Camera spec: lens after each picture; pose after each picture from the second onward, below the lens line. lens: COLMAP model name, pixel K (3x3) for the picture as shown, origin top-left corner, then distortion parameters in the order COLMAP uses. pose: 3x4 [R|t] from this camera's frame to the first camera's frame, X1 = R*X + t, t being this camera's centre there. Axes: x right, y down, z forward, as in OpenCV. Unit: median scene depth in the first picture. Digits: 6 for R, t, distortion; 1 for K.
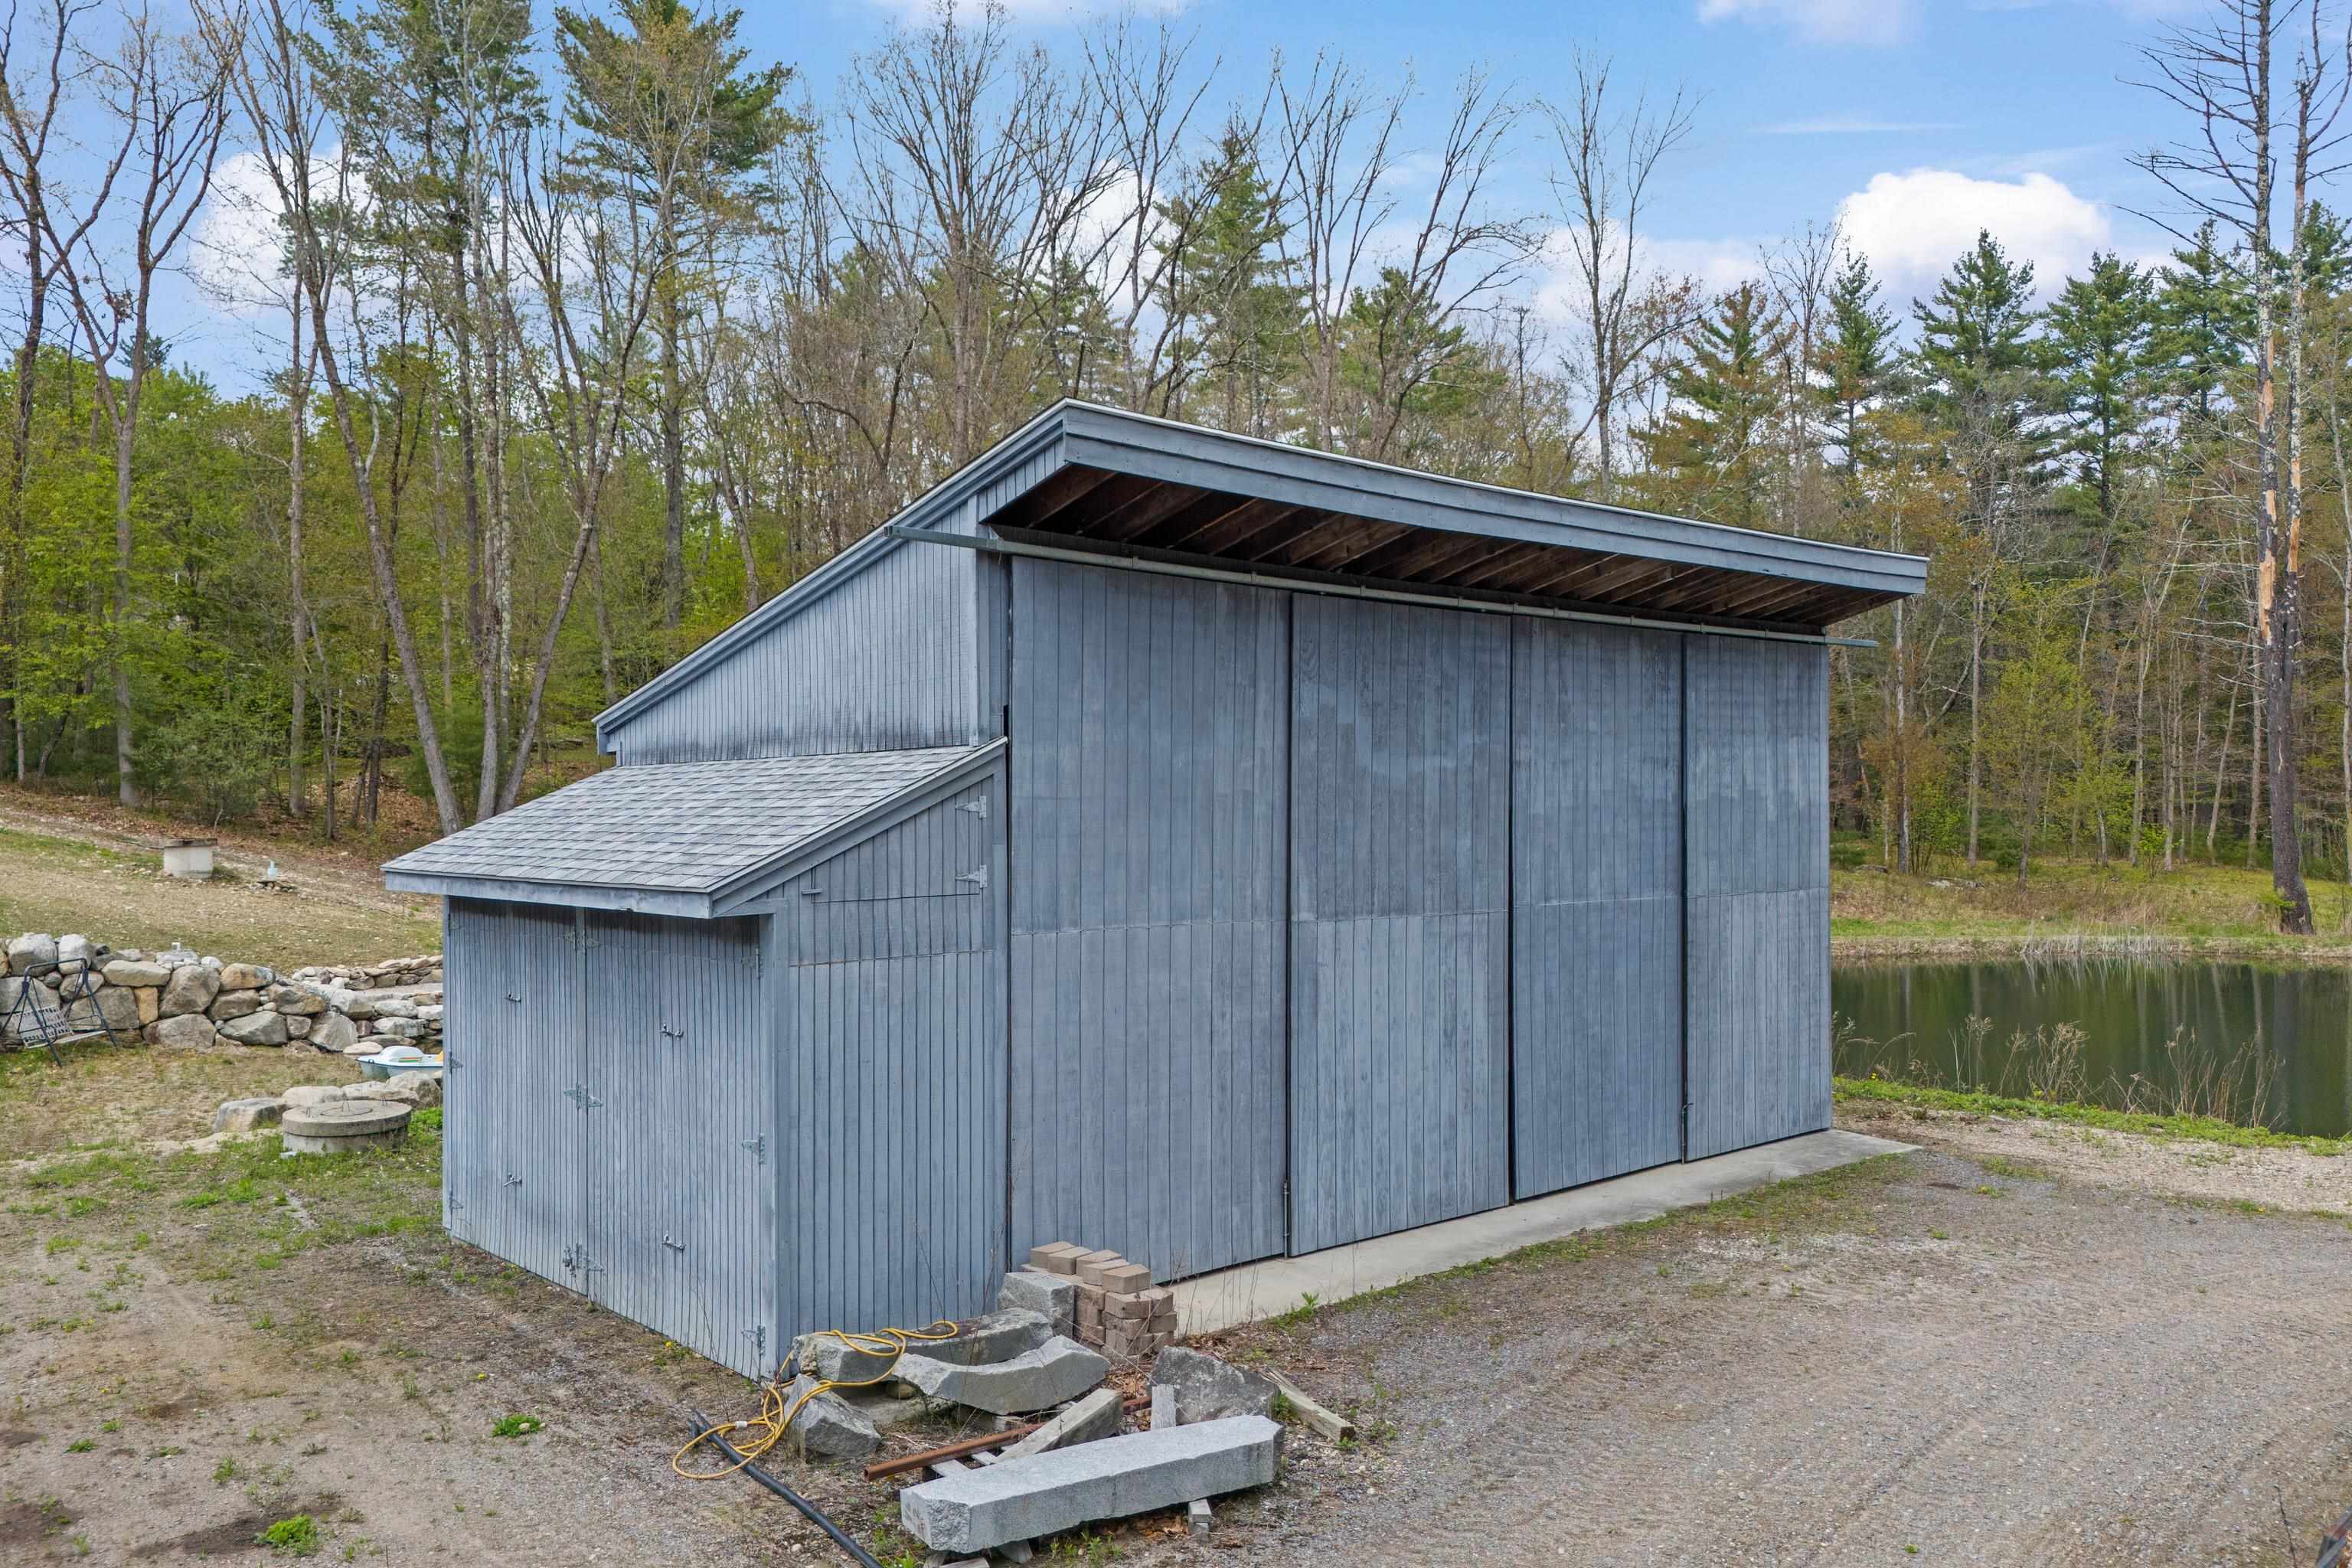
lens RADIAL K [[1692.8, 0, 1175.1], [0, 1692.8, 759.1], [0, 0, 1]] dist [0.081787, -0.077307]
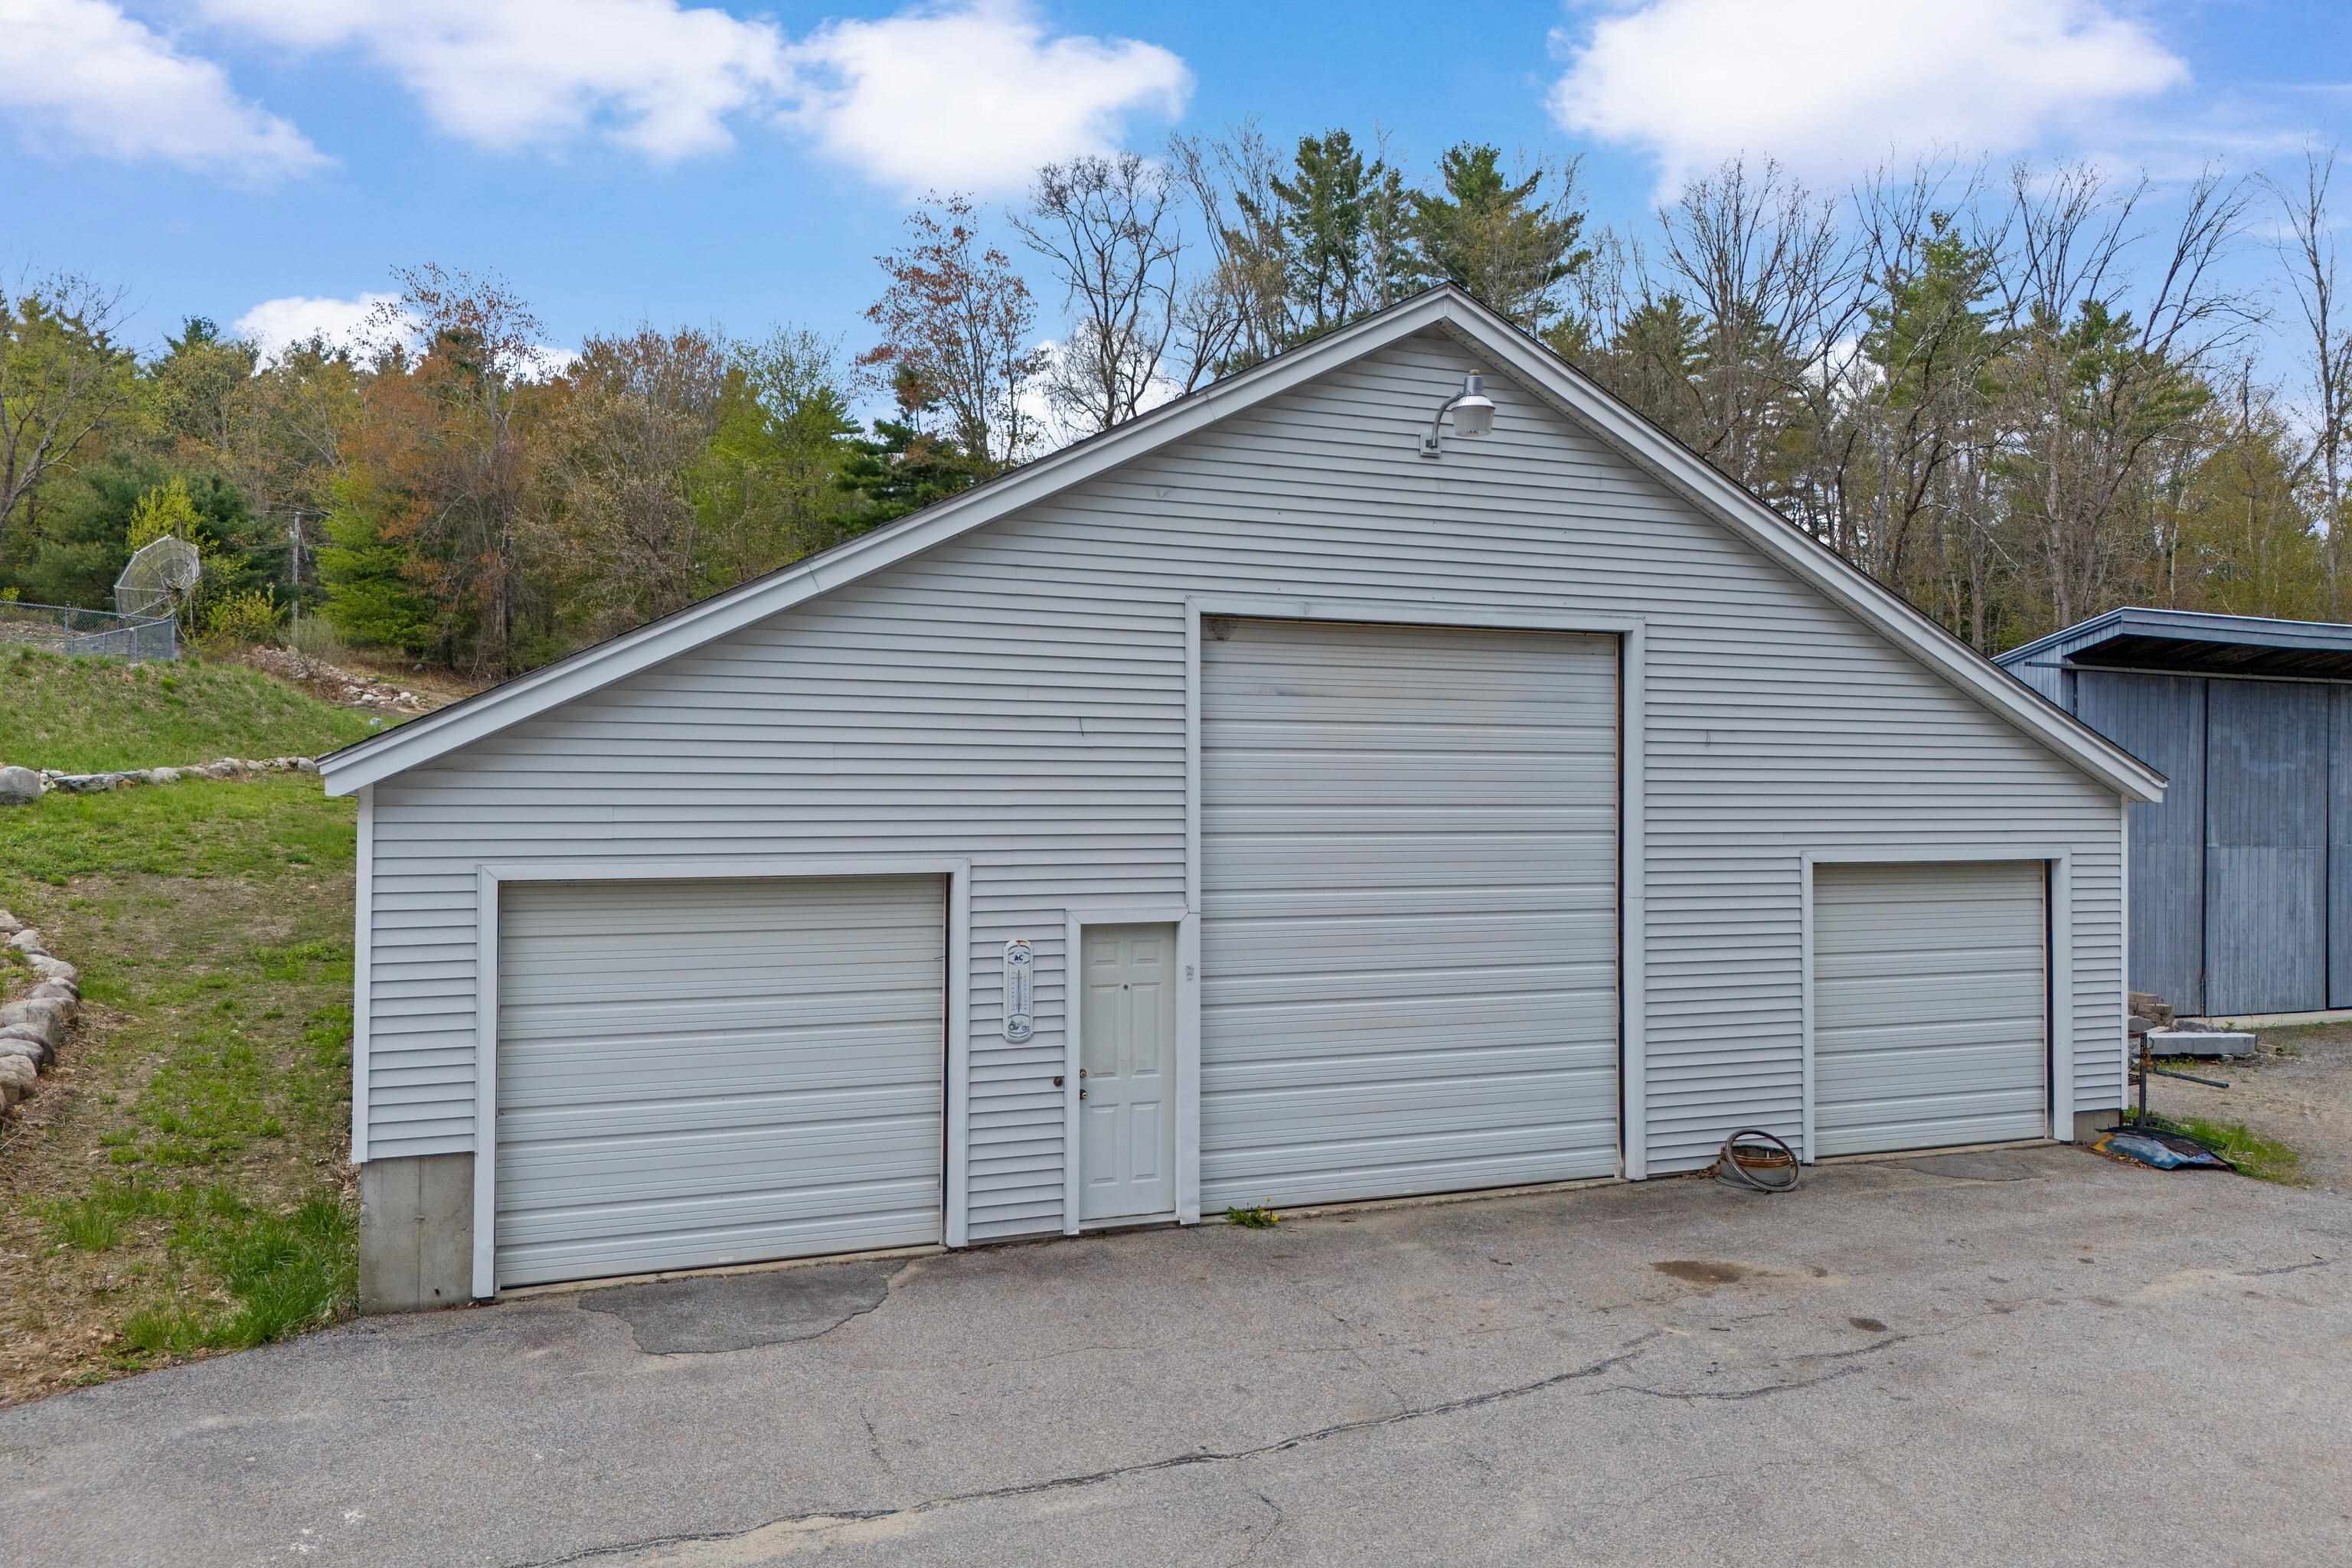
lens RADIAL K [[1692.8, 0, 1175.1], [0, 1692.8, 759.1], [0, 0, 1]] dist [0.081787, -0.077307]
pose [[0.948720, 0.005269, -0.316075, -0.396969], [-0.002935, 0.999965, 0.007860, -0.016682], [0.316105, -0.006529, 0.948702, -1.164324]]
